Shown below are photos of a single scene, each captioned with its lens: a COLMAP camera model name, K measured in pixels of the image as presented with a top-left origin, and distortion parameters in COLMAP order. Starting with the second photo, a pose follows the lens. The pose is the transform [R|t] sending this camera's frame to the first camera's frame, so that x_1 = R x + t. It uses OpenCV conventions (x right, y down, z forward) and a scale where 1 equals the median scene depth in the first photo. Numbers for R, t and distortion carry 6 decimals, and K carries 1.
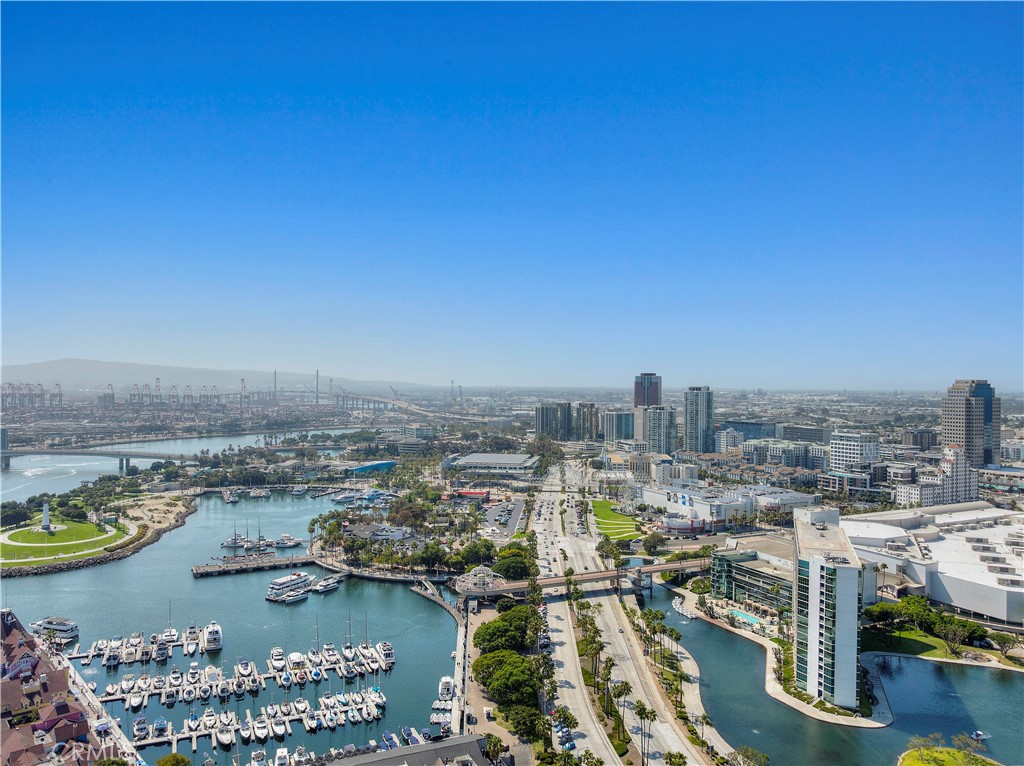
lens RADIAL K [[726.8, 0, 517.1], [0, 726.8, 378.1], [0, 0, 1]] dist [-0.033860, -0.001320]
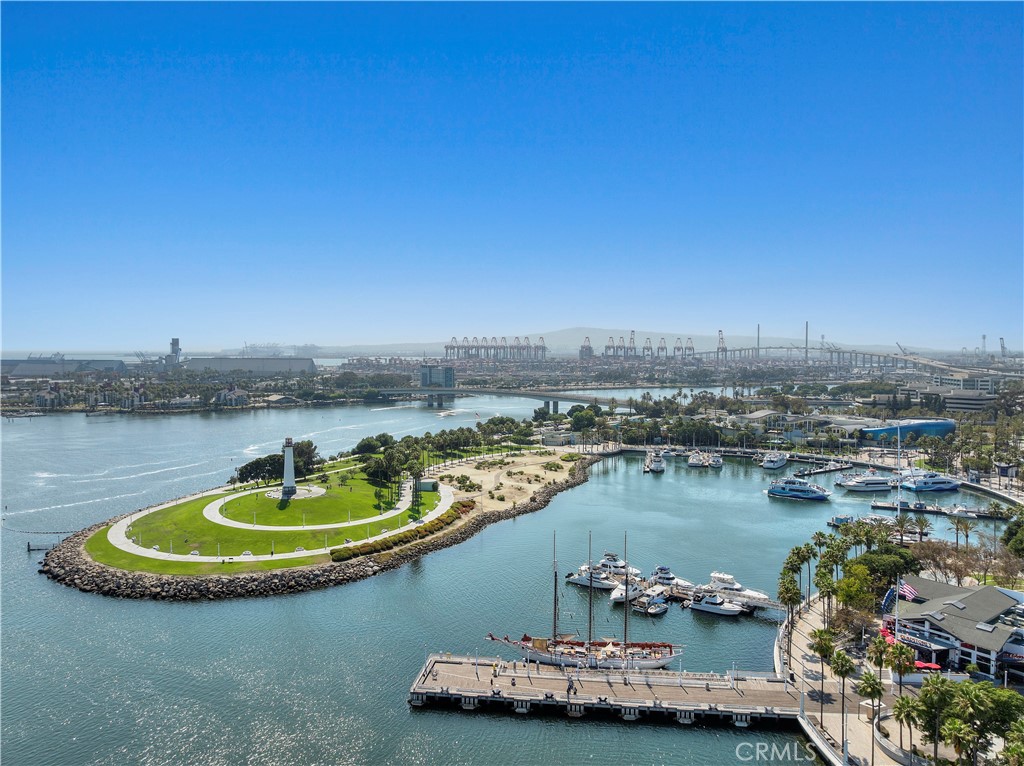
lens RADIAL K [[726.8, 0, 517.1], [0, 726.8, 378.1], [0, 0, 1]] dist [-0.033860, -0.001320]
pose [[0.796654, 0.018792, -0.604144, -0.111742], [0.008221, 0.999087, 0.041917, 0.060472], [0.604380, -0.038360, 0.795772, 0.398607]]
